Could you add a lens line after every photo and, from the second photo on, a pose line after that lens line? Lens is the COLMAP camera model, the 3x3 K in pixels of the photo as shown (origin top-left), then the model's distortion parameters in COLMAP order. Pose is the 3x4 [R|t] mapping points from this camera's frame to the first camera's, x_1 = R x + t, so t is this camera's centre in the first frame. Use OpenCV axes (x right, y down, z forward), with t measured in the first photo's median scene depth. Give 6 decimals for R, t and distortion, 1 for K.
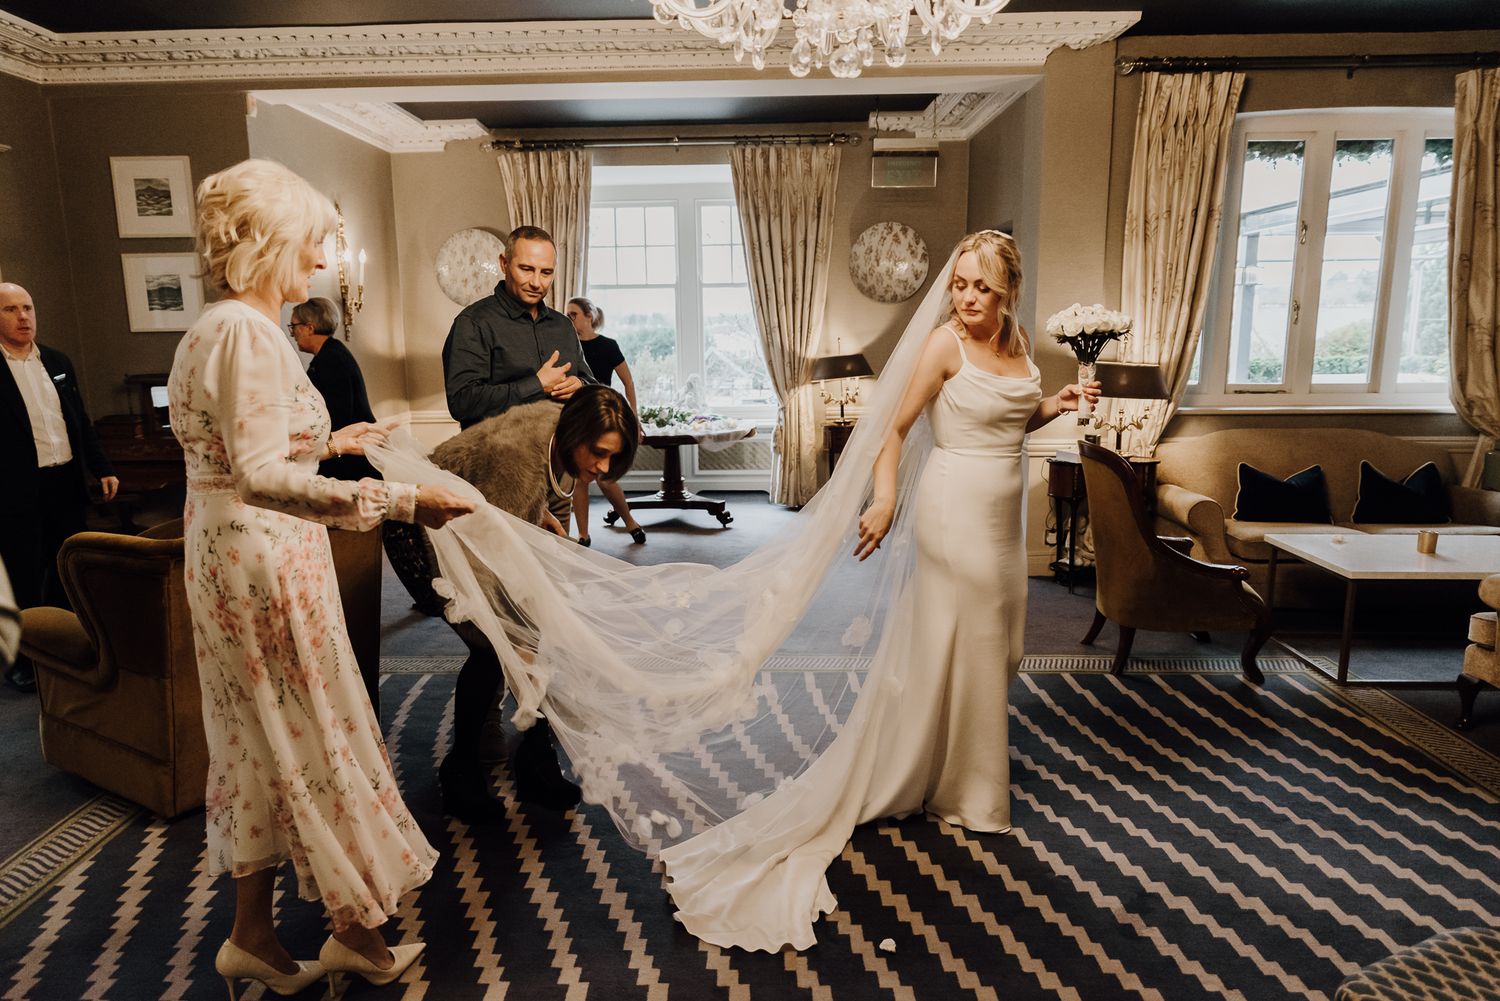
lens RADIAL K [[992.4, 0, 750.0], [0, 992.4, 500.5], [0, 0, 1]] dist [0.002028, 0.000420]
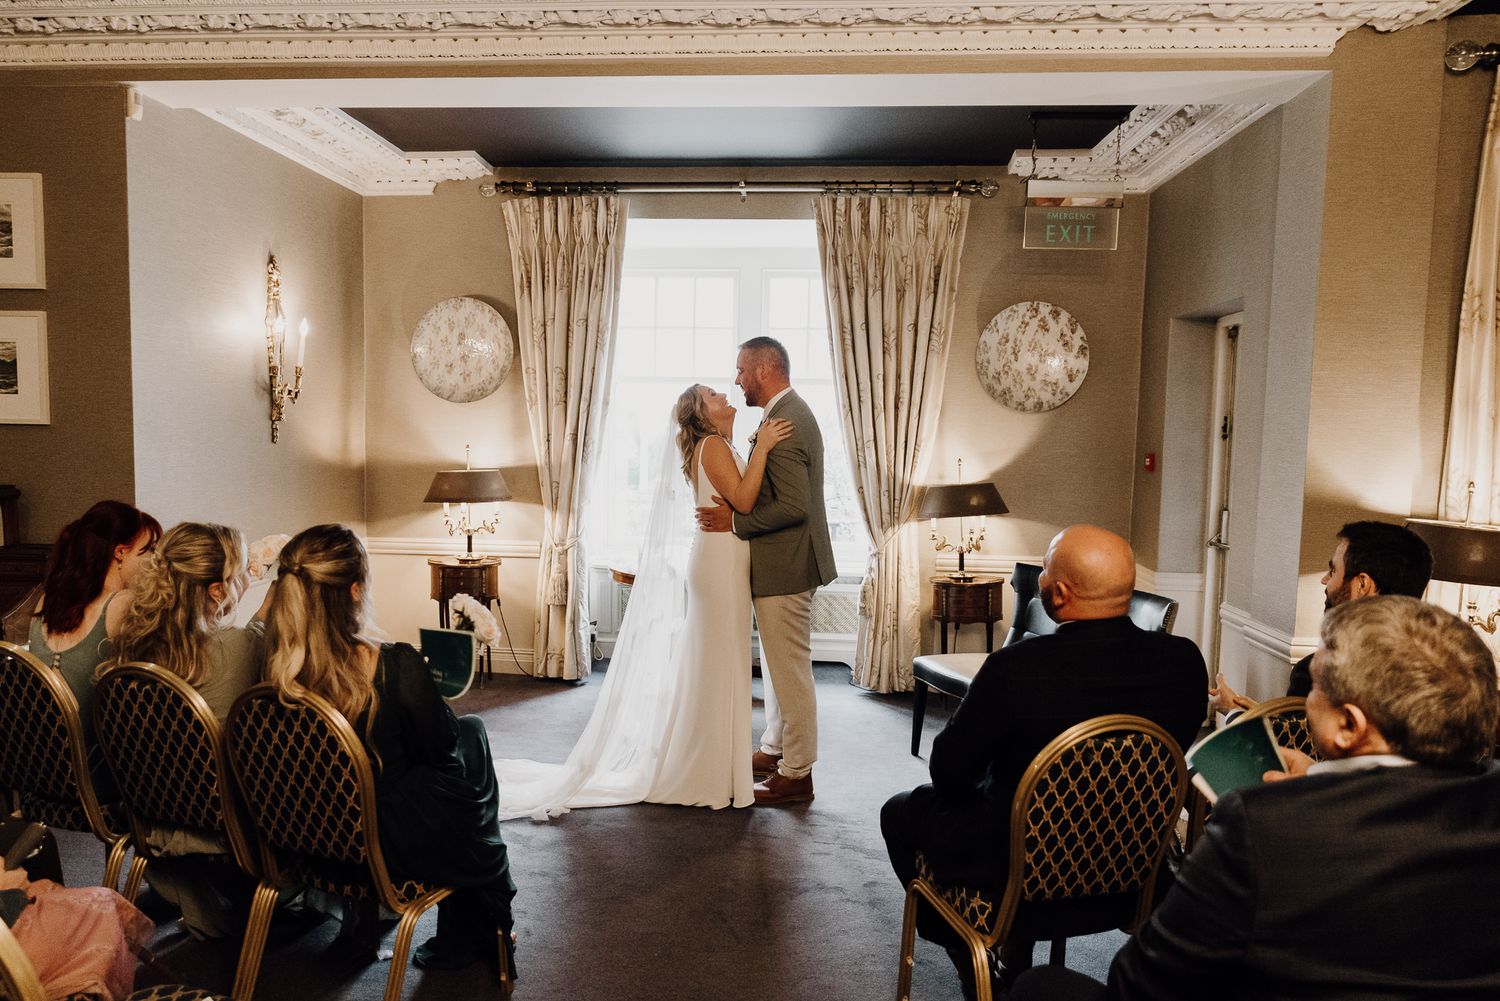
lens RADIAL K [[1104.1, 0, 733.2], [0, 1104.1, 508.9], [0, 0, 1]] dist [0.004584, 0.007133]
pose [[0.997430, 0.036251, -0.061806, -0.022254], [-0.042243, 0.994234, -0.098564, -0.044209], [0.057877, 0.100921, 0.993210, 0.211963]]
